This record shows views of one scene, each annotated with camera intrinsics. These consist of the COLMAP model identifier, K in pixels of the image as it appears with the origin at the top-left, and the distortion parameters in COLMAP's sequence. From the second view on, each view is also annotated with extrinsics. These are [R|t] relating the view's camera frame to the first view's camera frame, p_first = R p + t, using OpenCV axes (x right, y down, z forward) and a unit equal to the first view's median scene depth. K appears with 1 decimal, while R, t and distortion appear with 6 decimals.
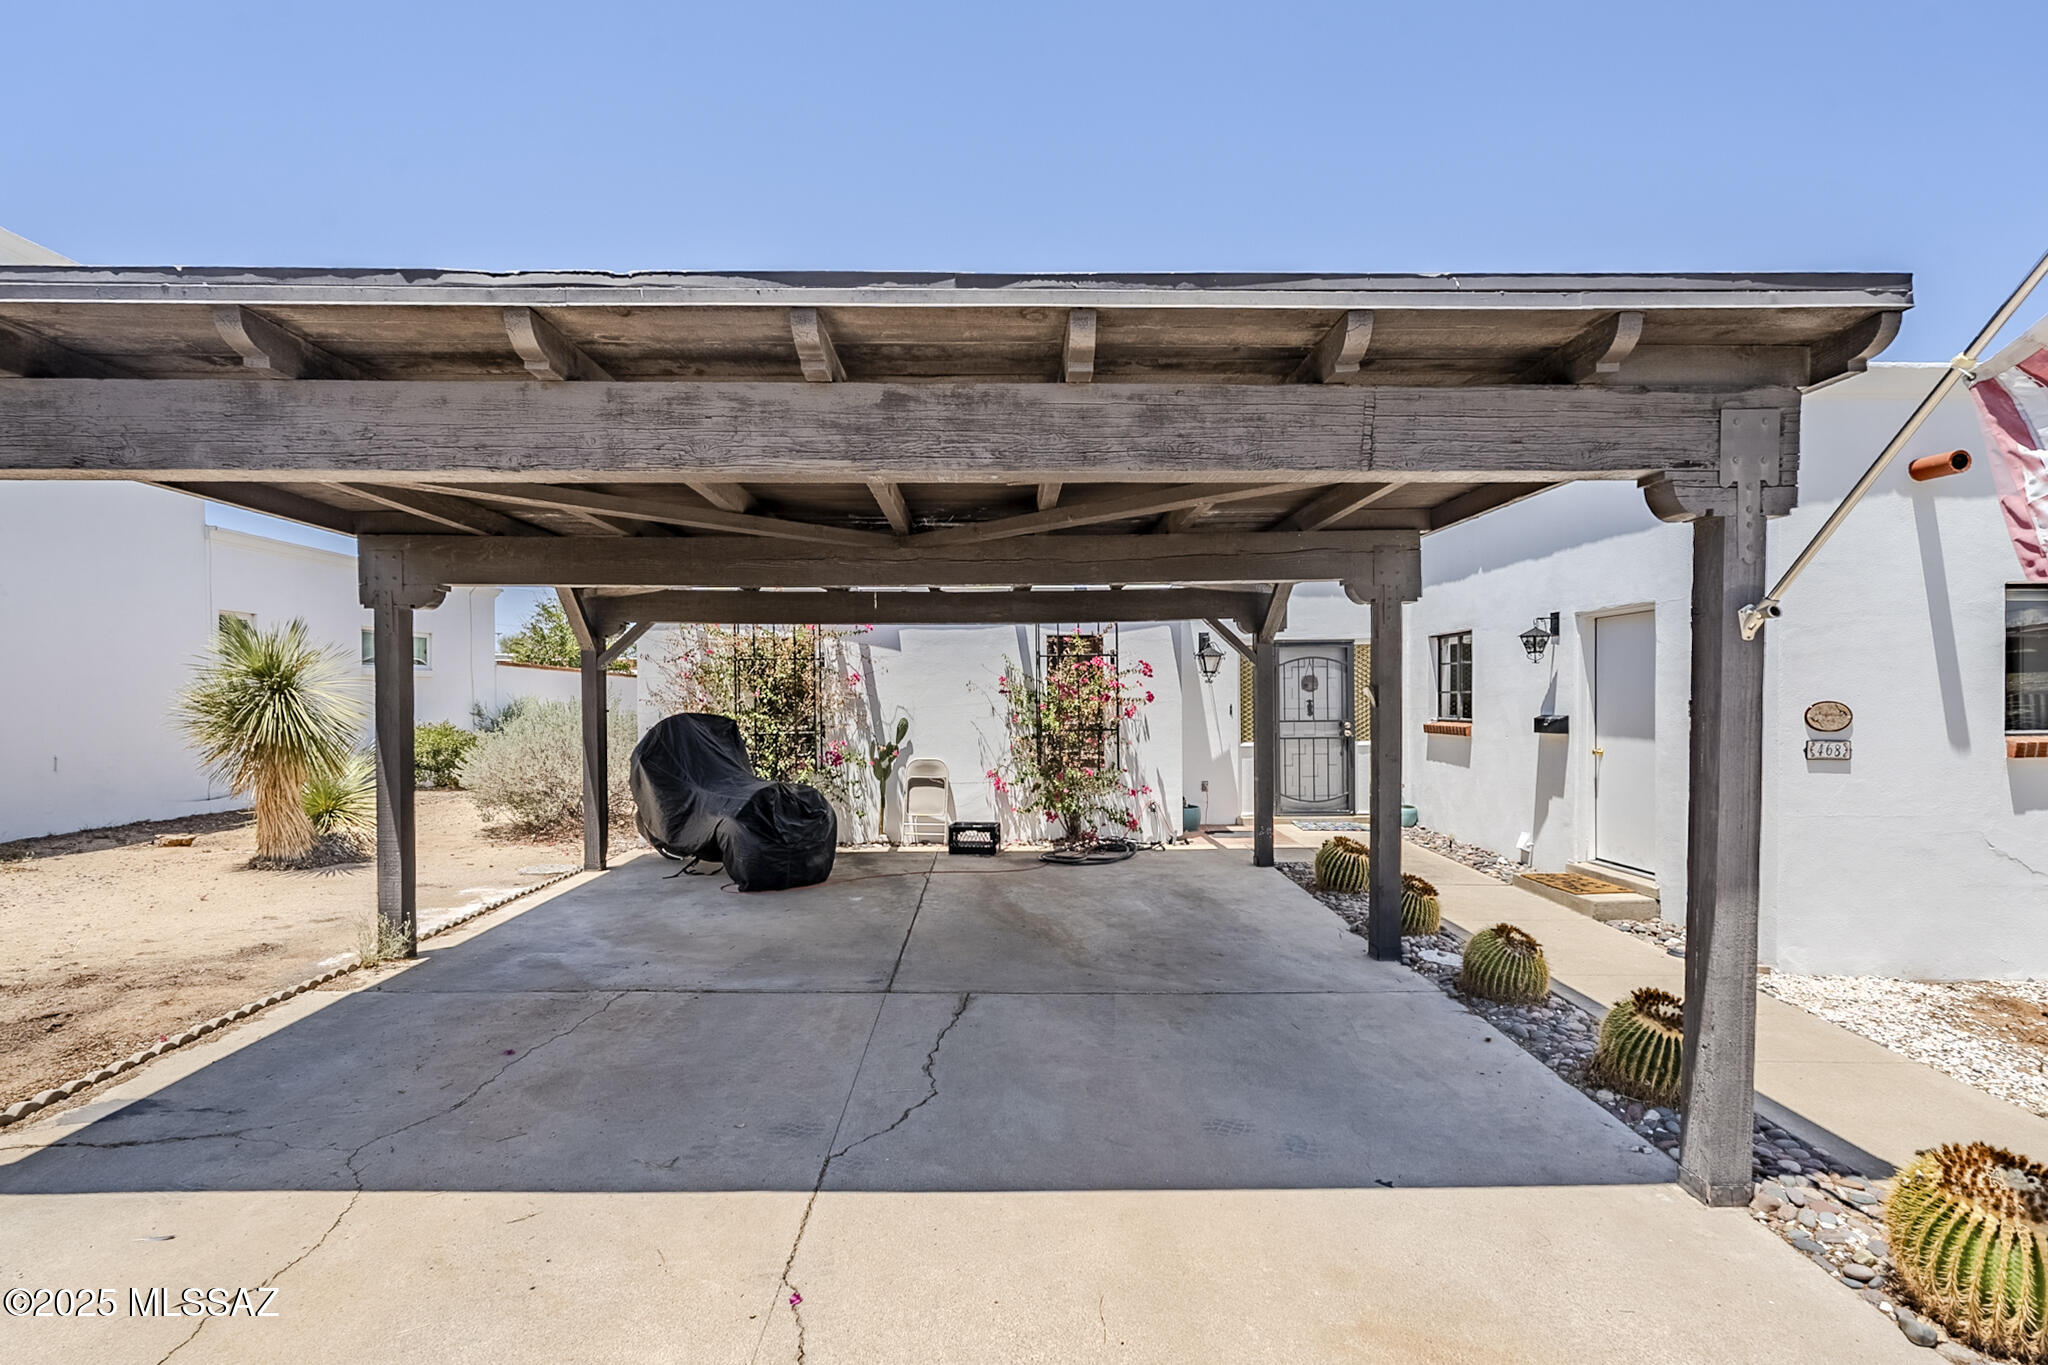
lens RADIAL K [[923.0, 0, 1027.6], [0, 923.0, 691.4], [0, 0, 1]] dist [-0.004585, 0.000470]
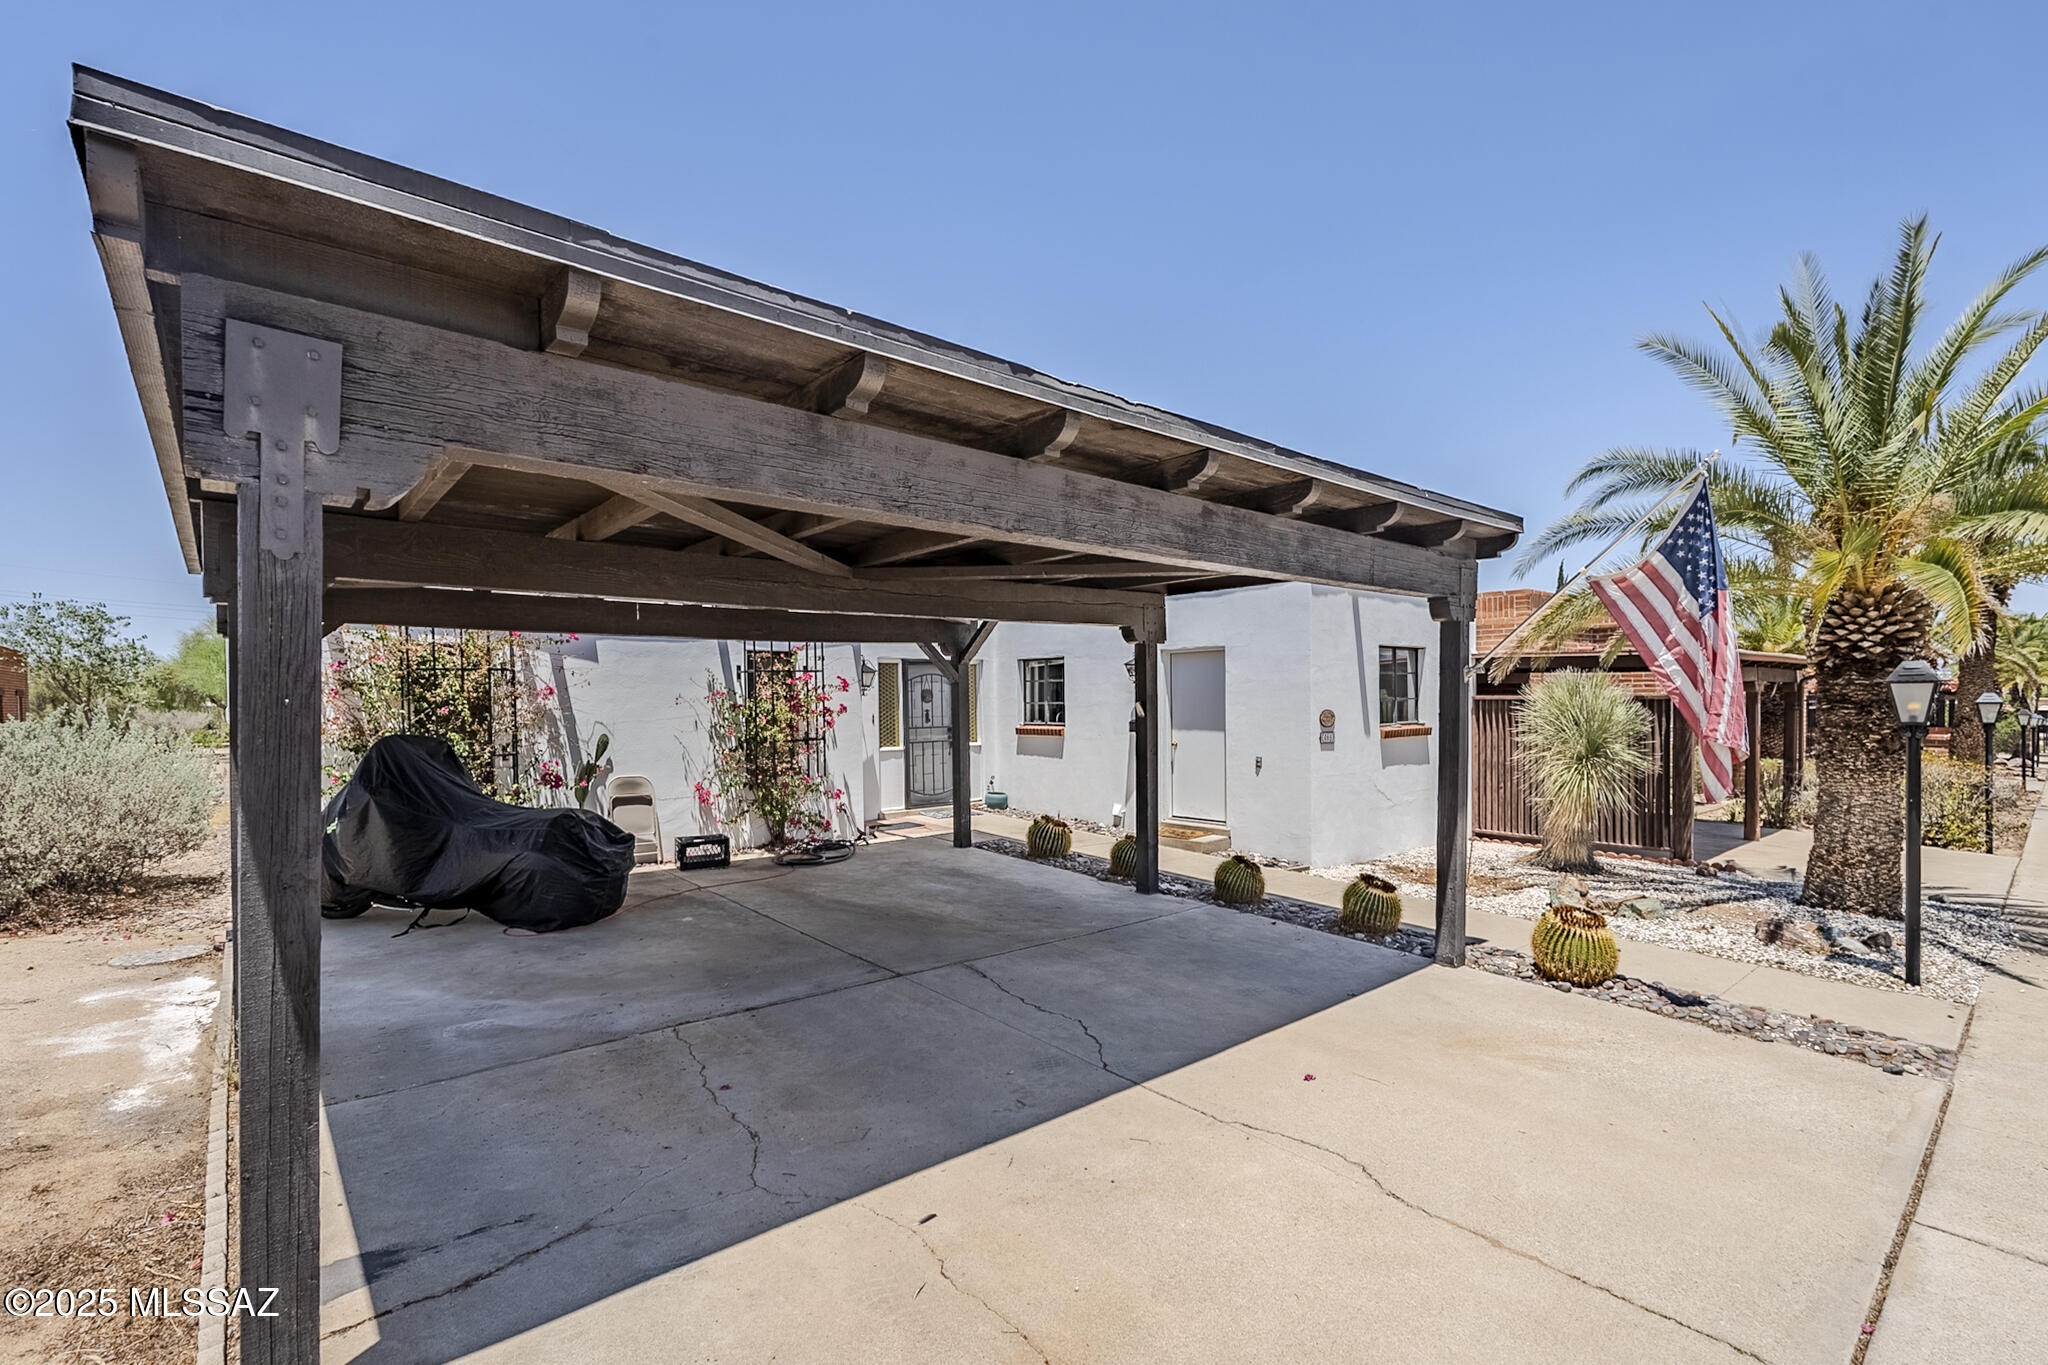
lens RADIAL K [[892.4, 0, 1018.8], [0, 892.4, 689.5], [0, 0, 1]] dist [-0.004392, -0.000354]
pose [[0.779127, 0.004848, 0.626848, -0.645938], [0.001420, 0.999954, -0.009498, -0.012530], [-0.626865, 0.008290, 0.779084, 0.048413]]
